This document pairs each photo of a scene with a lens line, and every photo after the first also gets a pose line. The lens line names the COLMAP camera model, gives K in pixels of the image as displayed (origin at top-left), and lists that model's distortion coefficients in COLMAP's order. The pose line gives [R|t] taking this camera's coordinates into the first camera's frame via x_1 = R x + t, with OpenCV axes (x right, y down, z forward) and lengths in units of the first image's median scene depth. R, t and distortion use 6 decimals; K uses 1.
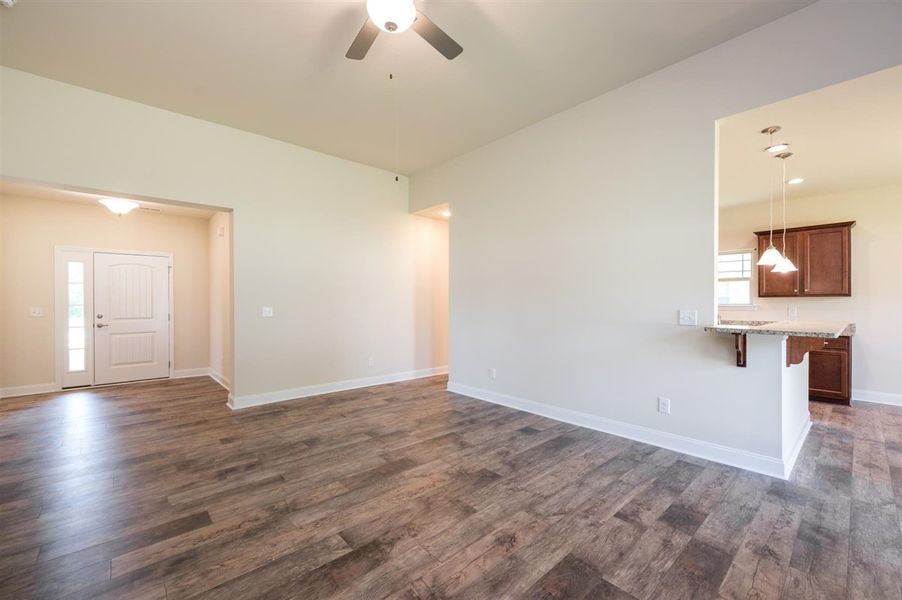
lens RADIAL K [[370.8, 0, 449.0], [0, 370.8, 307.6], [0, 0, 1]] dist [0.001208, 0.000344]
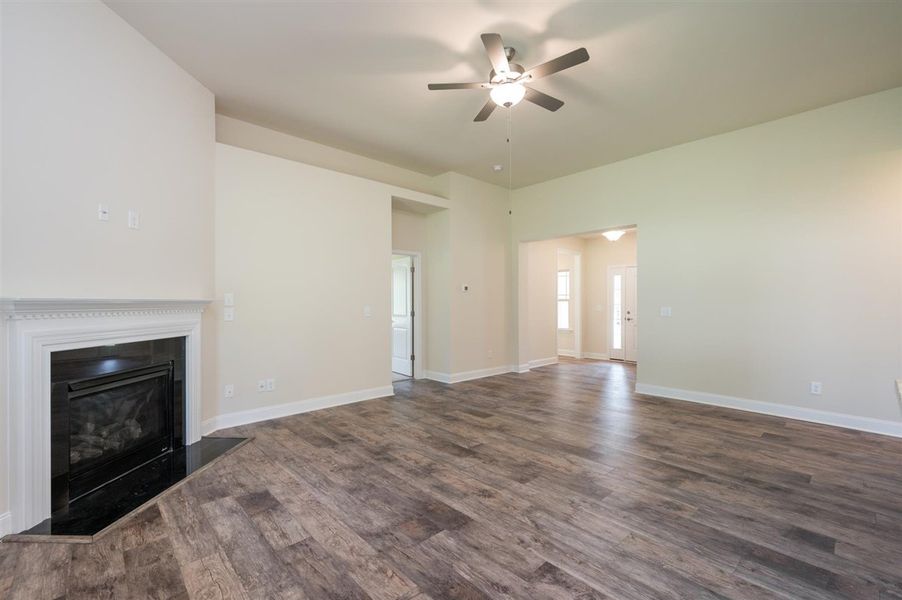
lens RADIAL K [[380.0, 0, 445.0], [0, 380.0, 313.5], [0, 0, 1]] dist [0.000064, 0.000335]
pose [[0.011654, 0.028876, -0.999515, 0.940633], [-0.015797, 0.999464, 0.028691, -0.005390], [0.999807, 0.015455, 0.012104, 0.562573]]
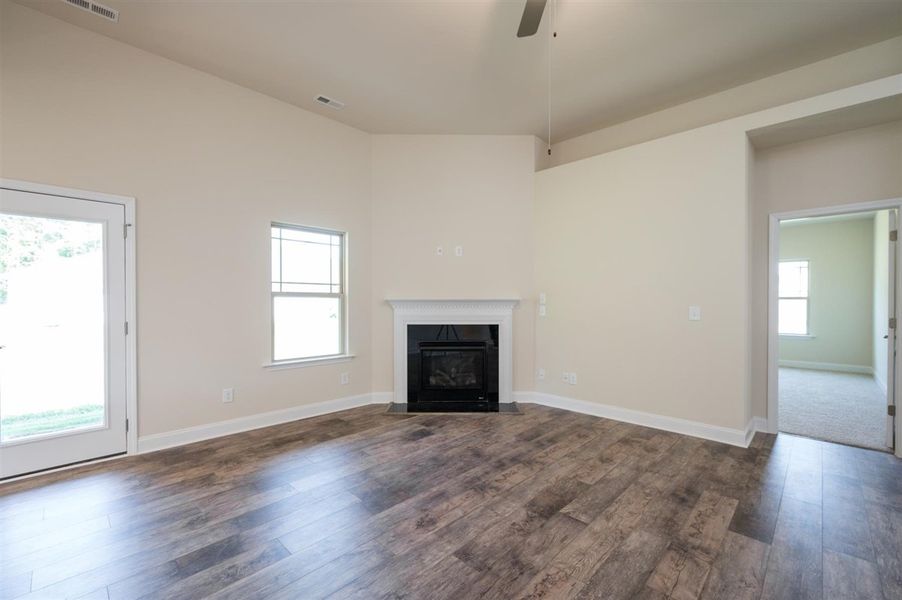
lens RADIAL K [[380.0, 0, 456.7], [0, 380.0, 312.8], [0, 0, 1]] dist [0.000064, 0.000335]
pose [[-0.996216, 0.000918, -0.086908, 0.108036], [-0.003074, 0.998947, 0.045784, -0.016445], [0.086858, 0.045878, -0.995164, 1.383376]]
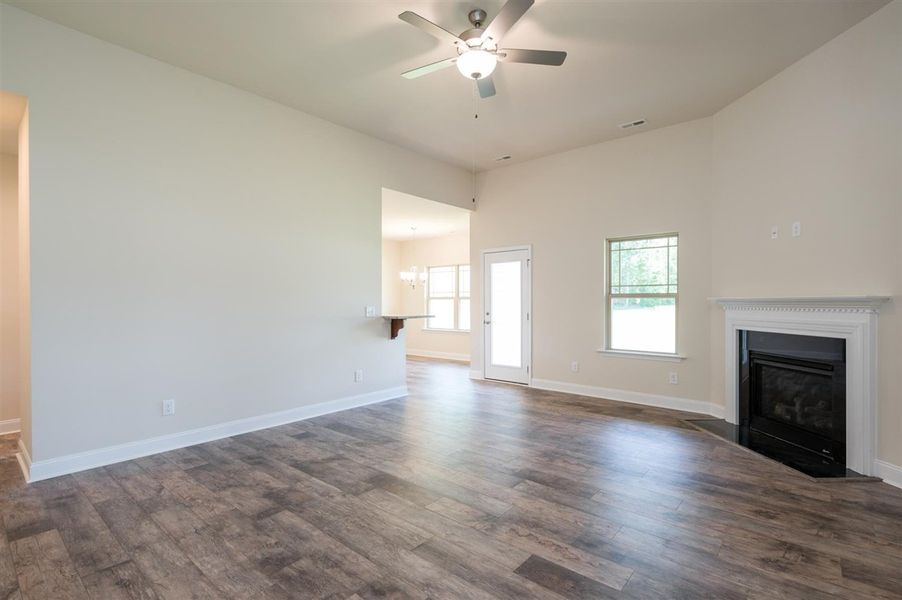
lens RADIAL K [[438.9, 0, 452.8], [0, 438.9, 306.0], [0, 0, 1]] dist [-0.003553, 0.000080]
pose [[-0.141105, -0.008593, 0.989957, -1.181079], [0.017630, 0.999782, 0.011192, -0.007961], [-0.989838, 0.019032, -0.140922, 0.963080]]
